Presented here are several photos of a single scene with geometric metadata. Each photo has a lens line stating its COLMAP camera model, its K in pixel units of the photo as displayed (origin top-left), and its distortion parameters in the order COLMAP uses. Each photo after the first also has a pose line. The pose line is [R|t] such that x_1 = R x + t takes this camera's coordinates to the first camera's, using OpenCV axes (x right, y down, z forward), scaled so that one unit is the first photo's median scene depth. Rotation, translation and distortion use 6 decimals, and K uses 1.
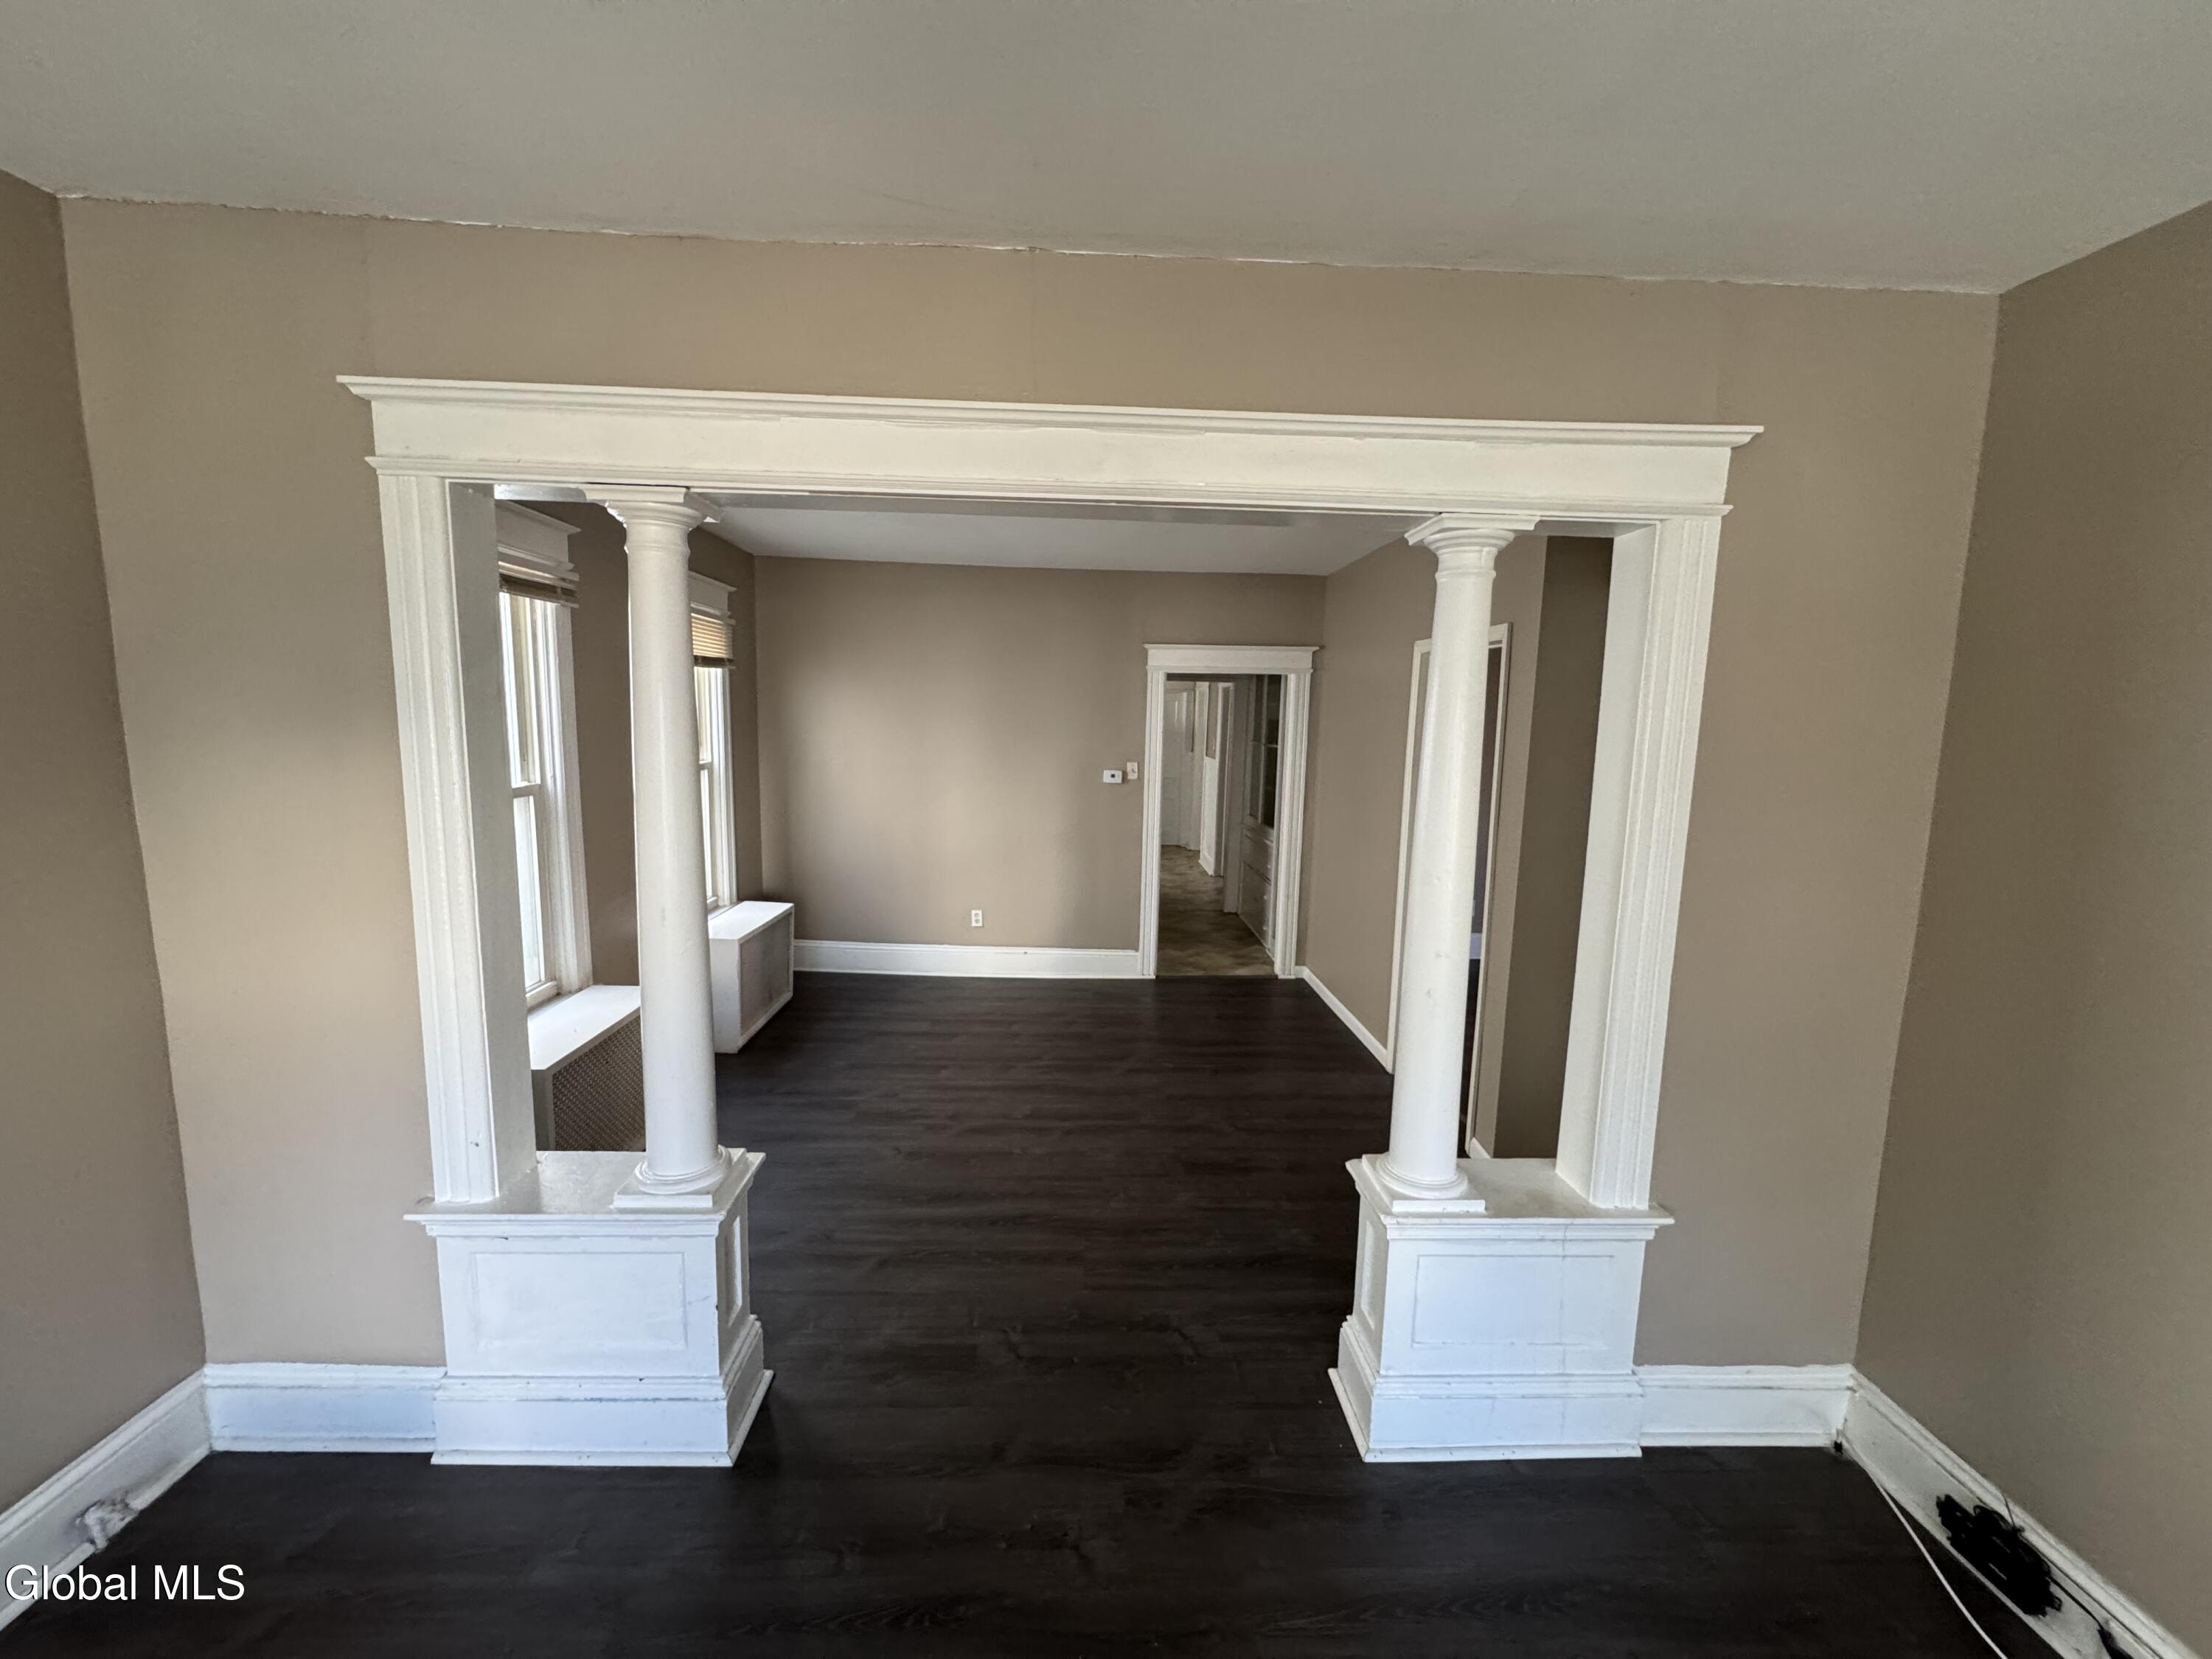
lens RADIAL K [[880.5, 0, 1091.0], [0, 880.5, 826.6], [0, 0, 1]] dist [-0.002811, -0.000207]
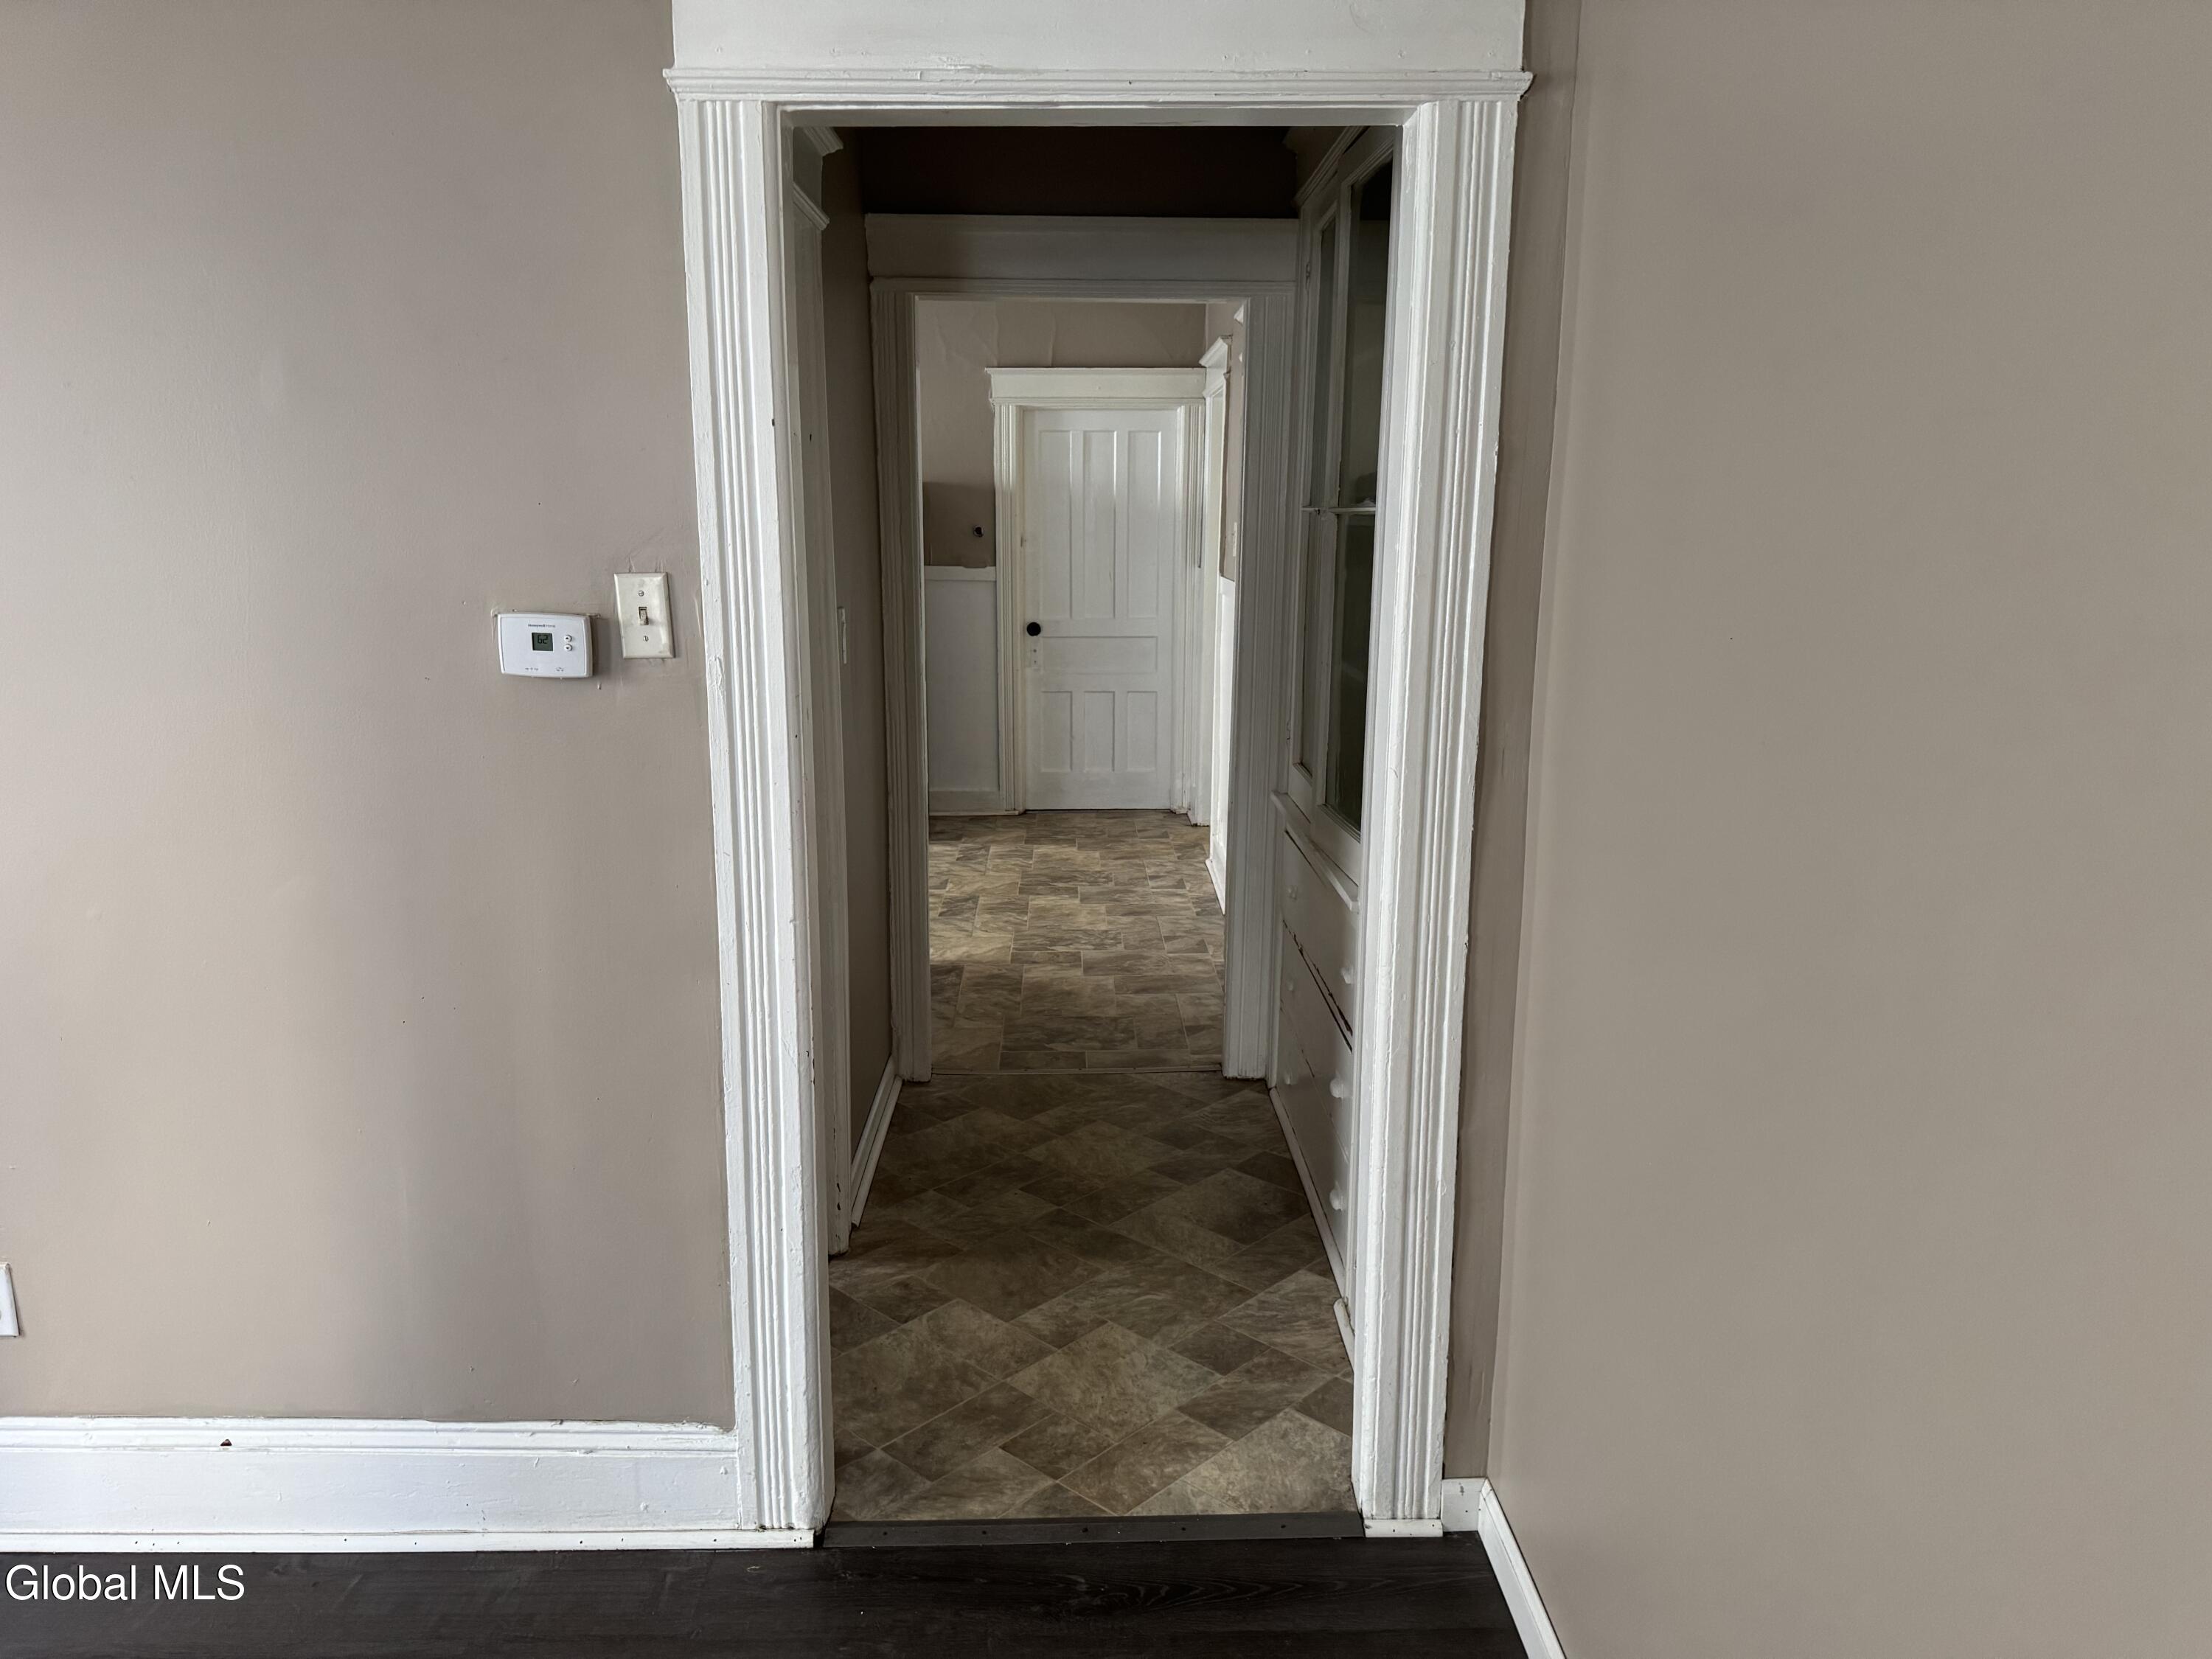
lens RADIAL K [[1549.2, 0, 1097.5], [0, 1549.2, 823.0], [0, 0, 1]] dist [0.030460, -0.001392]
pose [[0.999883, -0.011413, -0.010181, 0.150433], [0.012031, 0.997951, 0.062837, -0.035003], [0.009443, -0.062952, 0.997972, 0.612417]]
